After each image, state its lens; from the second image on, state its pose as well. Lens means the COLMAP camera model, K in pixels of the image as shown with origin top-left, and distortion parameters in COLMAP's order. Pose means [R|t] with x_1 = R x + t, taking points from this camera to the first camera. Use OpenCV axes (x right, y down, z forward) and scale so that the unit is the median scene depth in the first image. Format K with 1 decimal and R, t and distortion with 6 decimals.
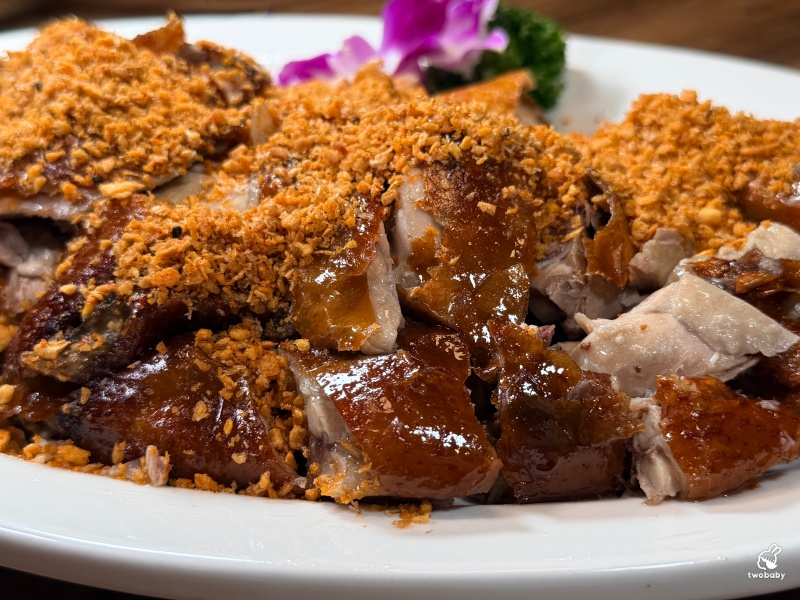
lens RADIAL K [[1084.7, 0, 400.0], [0, 1084.7, 300.0], [0, 0, 1]] dist [0.114819, -0.377861]
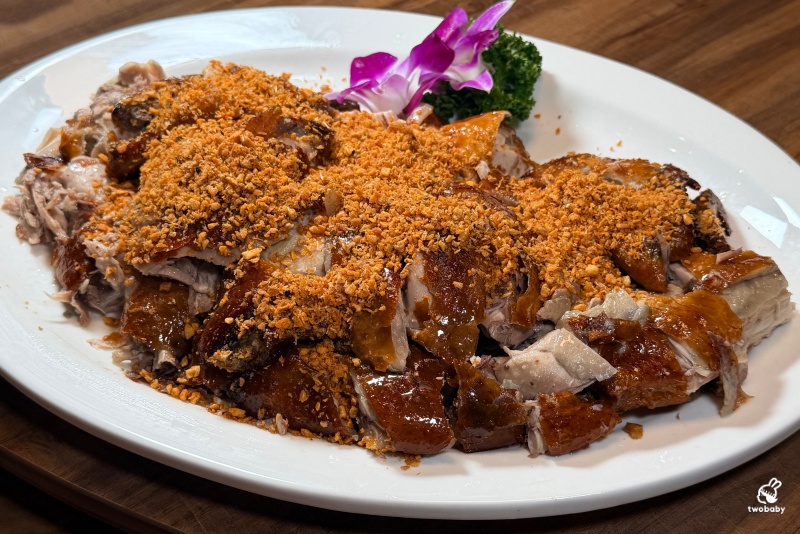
lens RADIAL K [[1010.5, 0, 400.0], [0, 1010.5, 267.0], [0, 0, 1]] dist [0.028208, 0.012393]
pose [[0.999060, 0.020229, -0.038332, 0.047592], [-0.011060, 0.974104, 0.225829, -0.494468], [0.041908, -0.225193, 0.973413, -0.636317]]
